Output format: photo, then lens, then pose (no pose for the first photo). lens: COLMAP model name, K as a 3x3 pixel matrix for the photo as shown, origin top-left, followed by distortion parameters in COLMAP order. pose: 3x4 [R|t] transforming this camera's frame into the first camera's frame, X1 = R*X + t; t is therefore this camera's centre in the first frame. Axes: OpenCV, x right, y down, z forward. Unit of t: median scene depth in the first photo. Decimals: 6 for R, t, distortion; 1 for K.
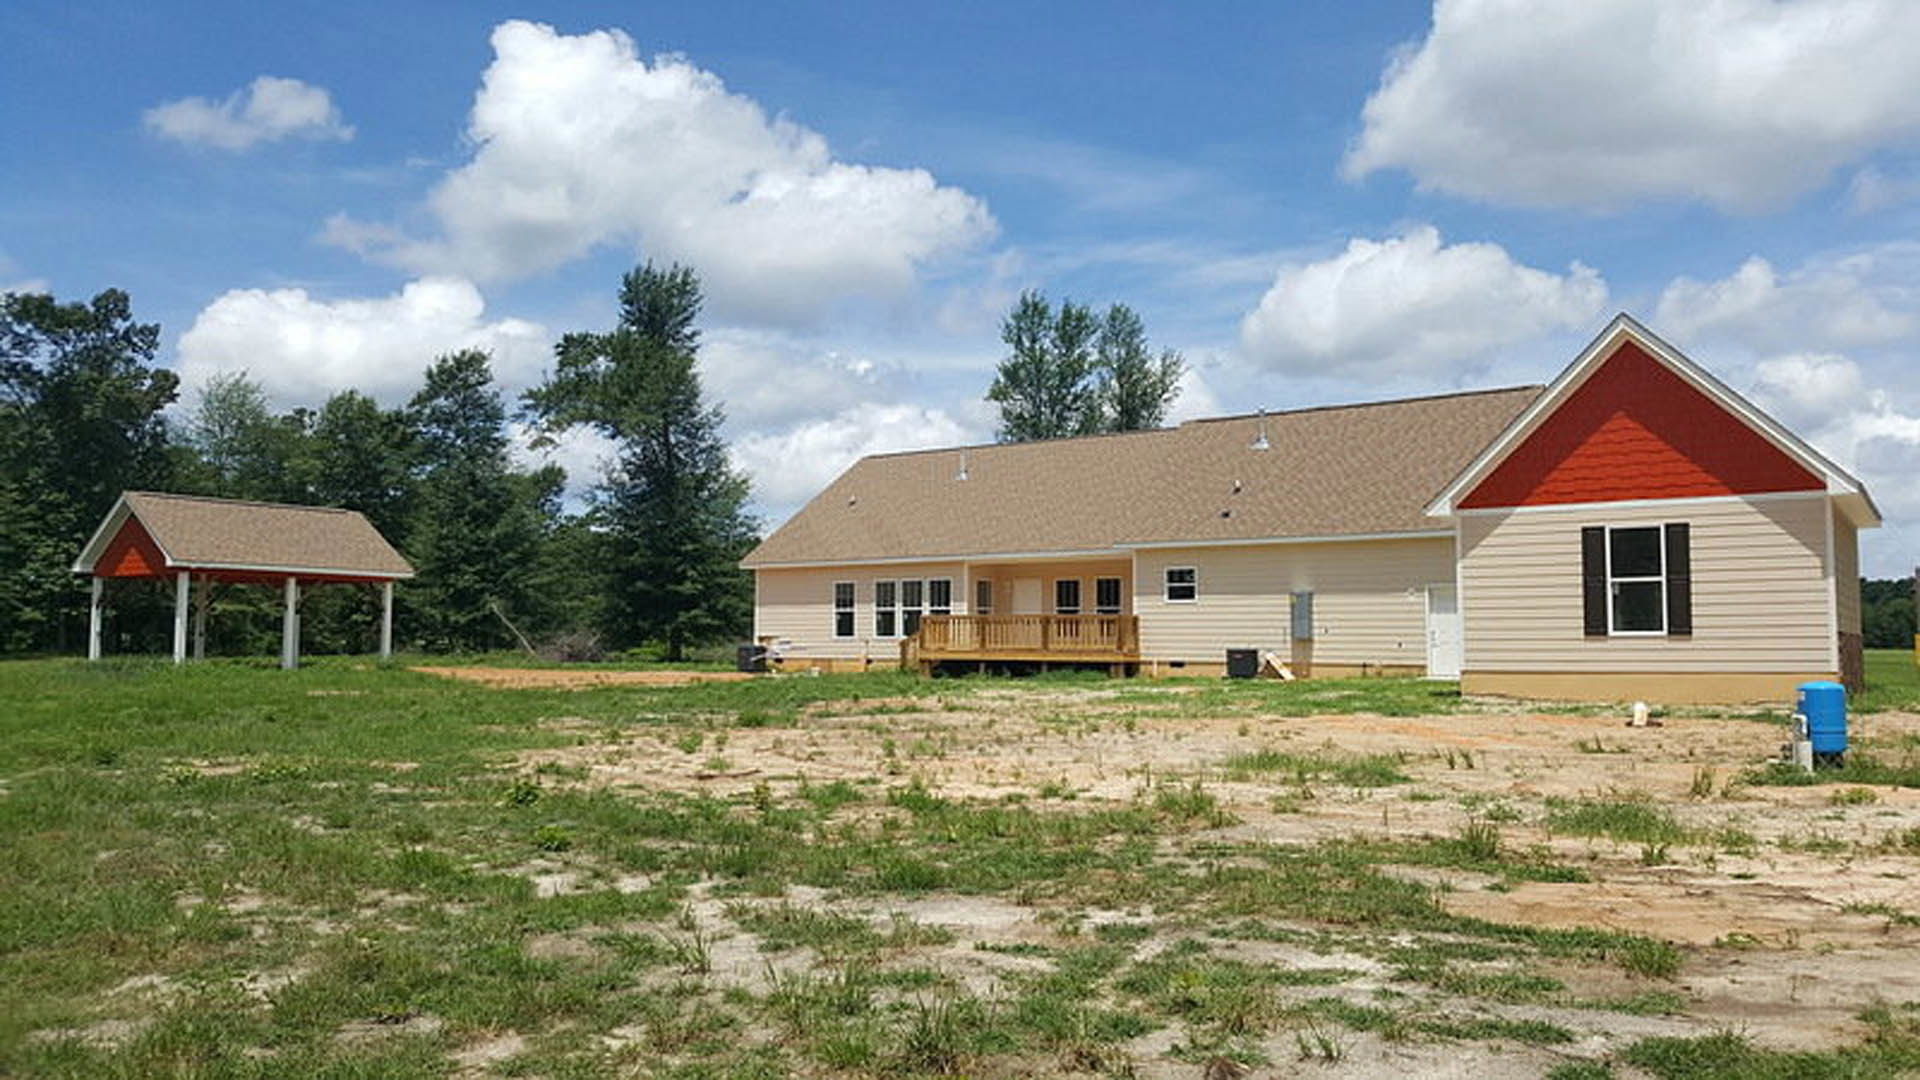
lens RADIAL K [[1339.5, 0, 941.4], [0, 1339.5, 547.2], [0, 0, 1]] dist [0.158544, -0.318468]
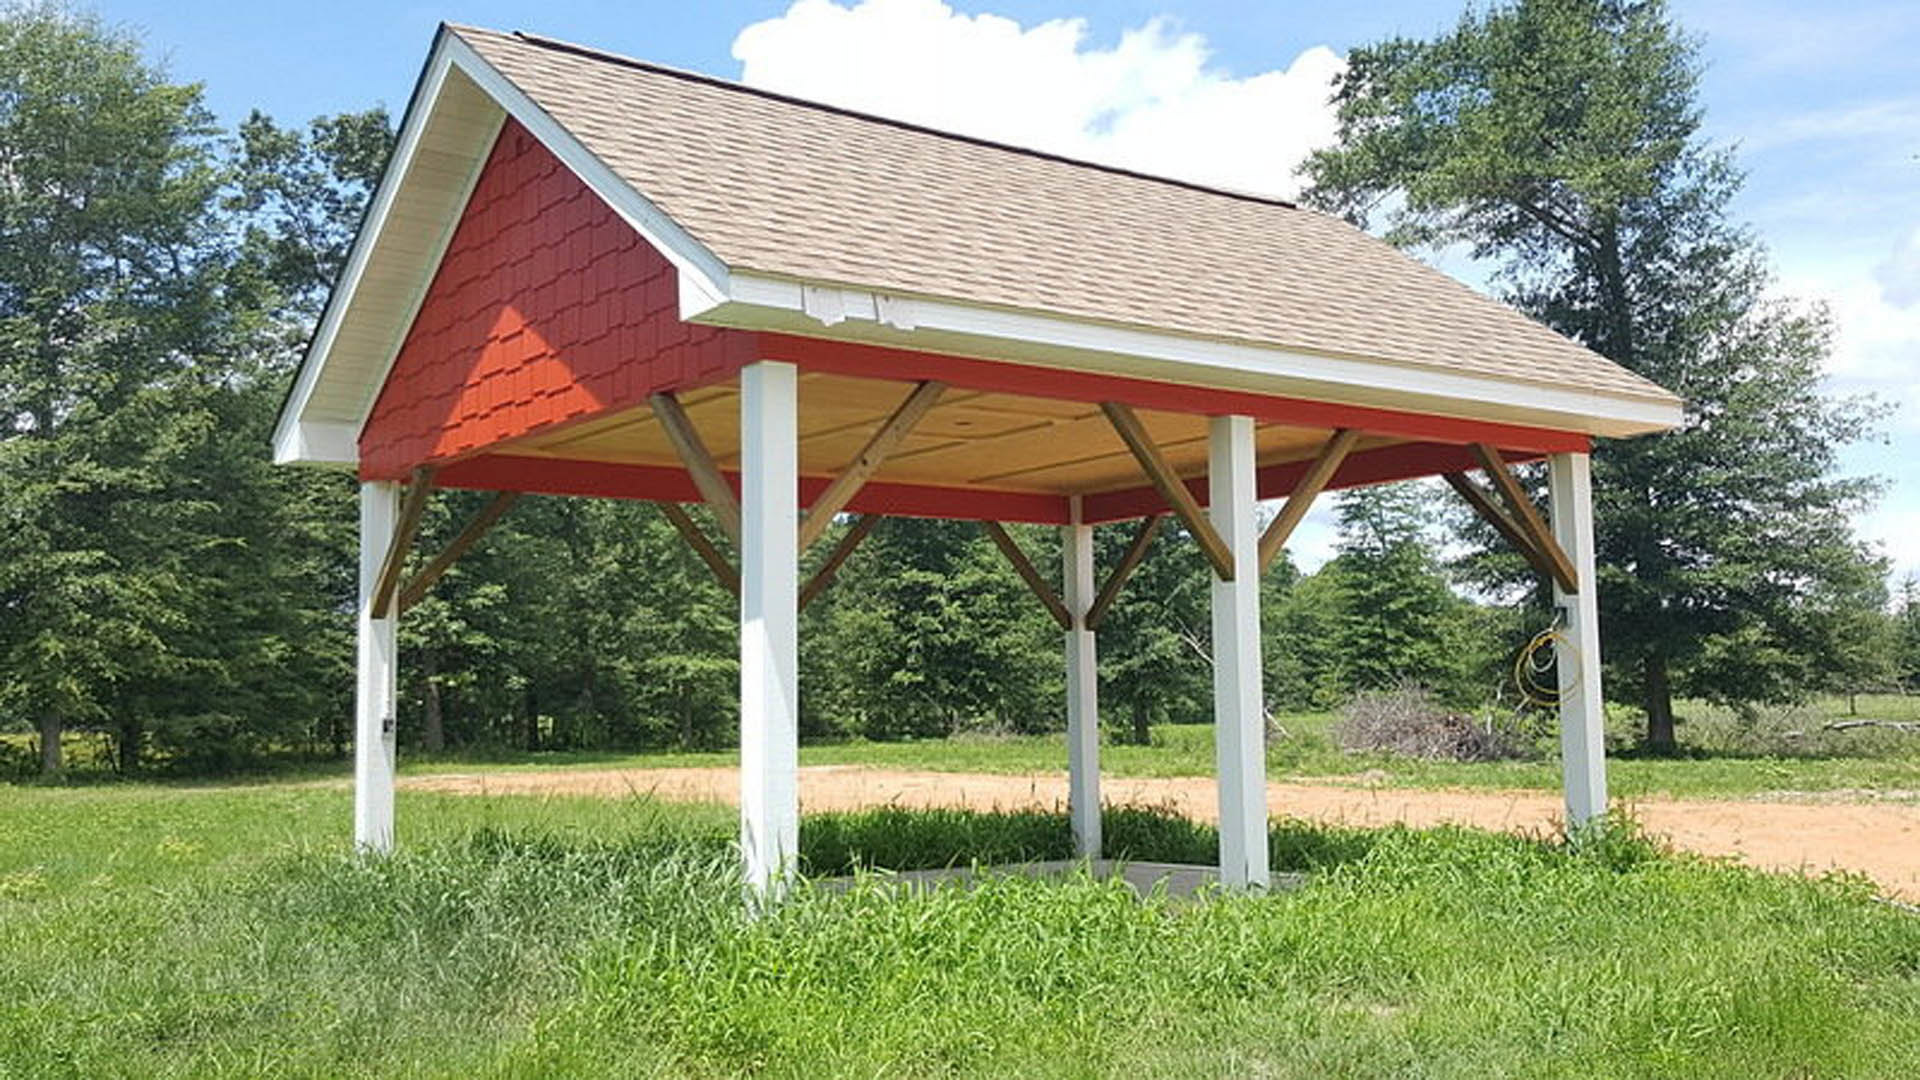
lens RADIAL K [[1339.5, 0, 941.4], [0, 1339.5, 547.2], [0, 0, 1]] dist [0.158544, -0.318468]
pose [[0.964647, -0.057015, -0.257303, -0.306053], [0.044367, 0.997517, -0.054700, 0.033211], [0.259783, 0.041351, 0.964781, 0.522459]]
